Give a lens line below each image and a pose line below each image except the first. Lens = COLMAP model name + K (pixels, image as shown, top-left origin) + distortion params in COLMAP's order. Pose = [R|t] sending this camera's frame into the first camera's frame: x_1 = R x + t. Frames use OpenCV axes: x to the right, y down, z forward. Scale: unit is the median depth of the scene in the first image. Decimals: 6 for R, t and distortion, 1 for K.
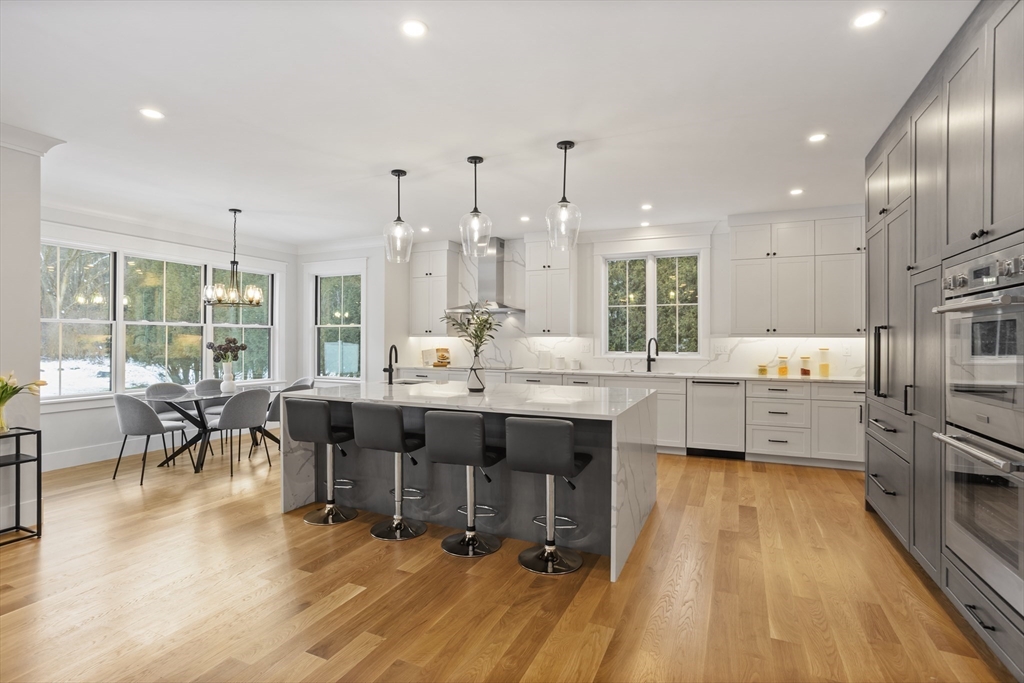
lens RADIAL K [[502.8, 0, 509.3], [0, 502.8, 337.3], [0, 0, 1]] dist [-0.065883, 0.042770]
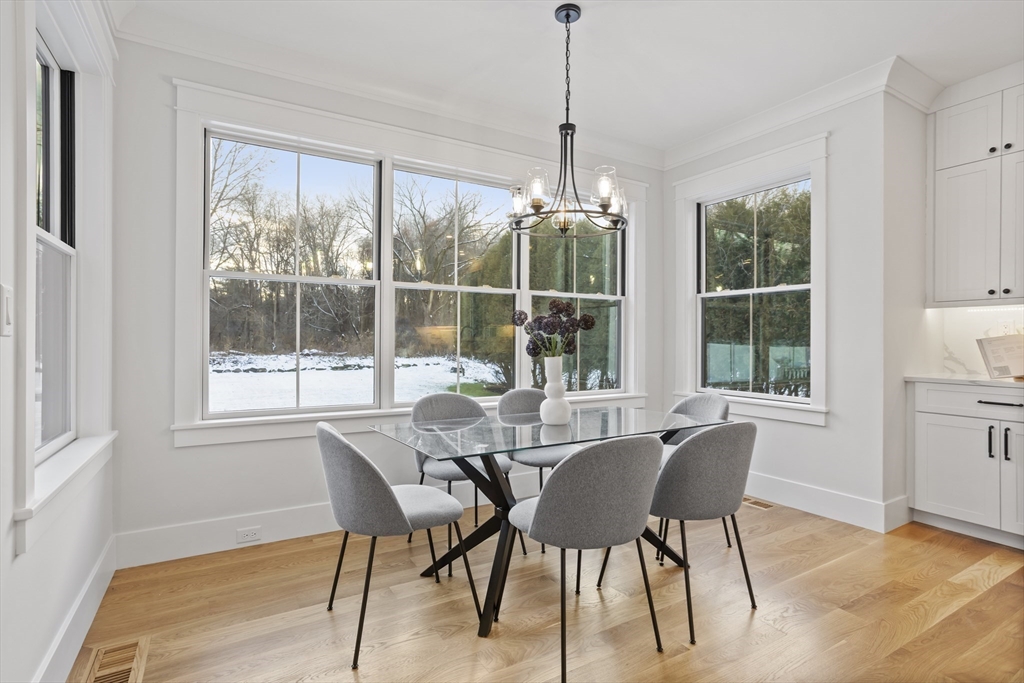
lens RADIAL K [[502.8, 0, 509.3], [0, 502.8, 337.3], [0, 0, 1]] dist [-0.065883, 0.042770]
pose [[0.822297, -0.003827, -0.569046, -0.334653], [0.001006, 0.999986, -0.005271, 0.034495], [0.569058, 0.003762, 0.822289, 0.584974]]
